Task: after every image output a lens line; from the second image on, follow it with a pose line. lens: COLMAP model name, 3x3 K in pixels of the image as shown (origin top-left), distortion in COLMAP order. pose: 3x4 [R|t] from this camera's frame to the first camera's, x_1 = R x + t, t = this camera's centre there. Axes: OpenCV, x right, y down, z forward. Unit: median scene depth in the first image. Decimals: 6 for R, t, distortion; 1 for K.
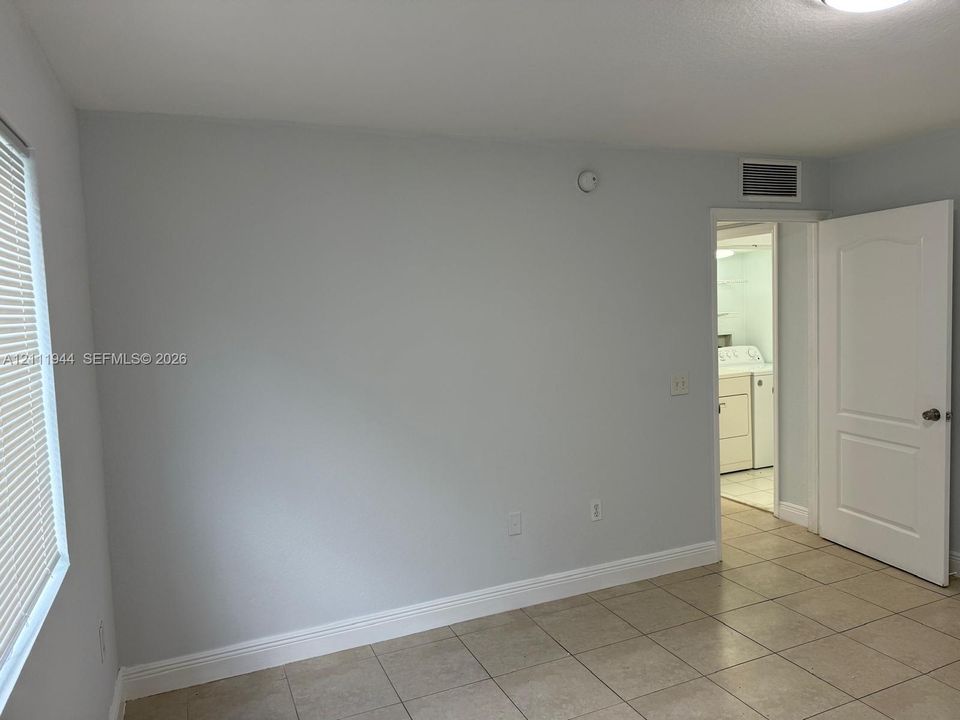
lens RADIAL K [[676.1, 0, 478.9], [0, 676.1, 353.9], [0, 0, 1]] dist [0.038685, -0.049154]
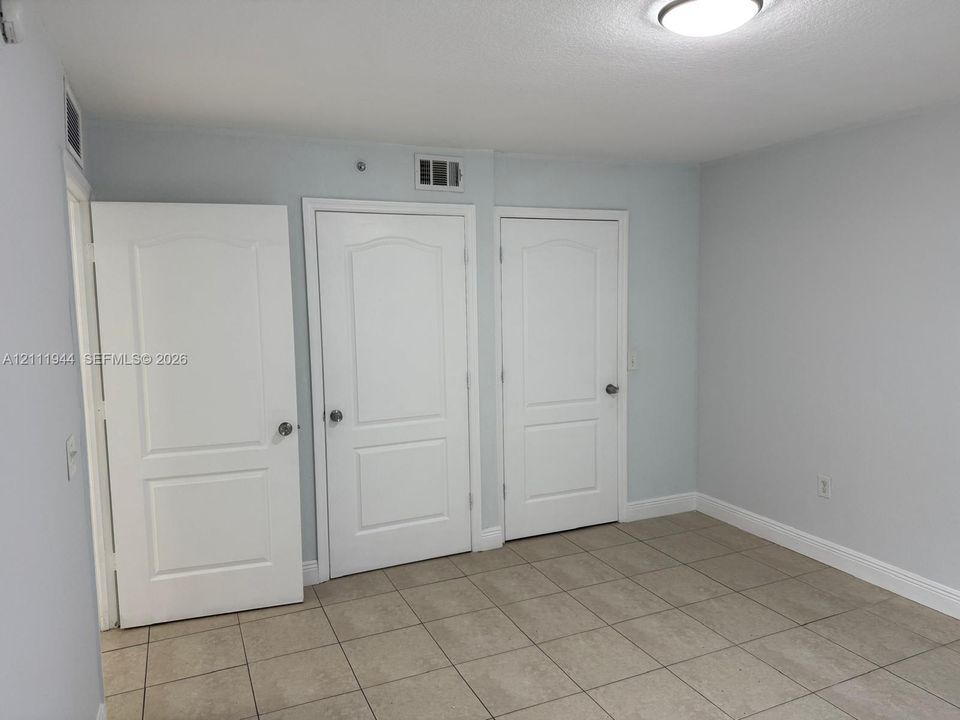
lens RADIAL K [[676.1, 0, 476.7], [0, 676.1, 353.1], [0, 0, 1]] dist [0.038685, -0.049154]
pose [[-0.015417, -0.052618, 0.998496, -0.258223], [0.090125, 0.994476, 0.053798, -0.040291], [-0.995811, 0.090819, -0.010590, 0.672877]]
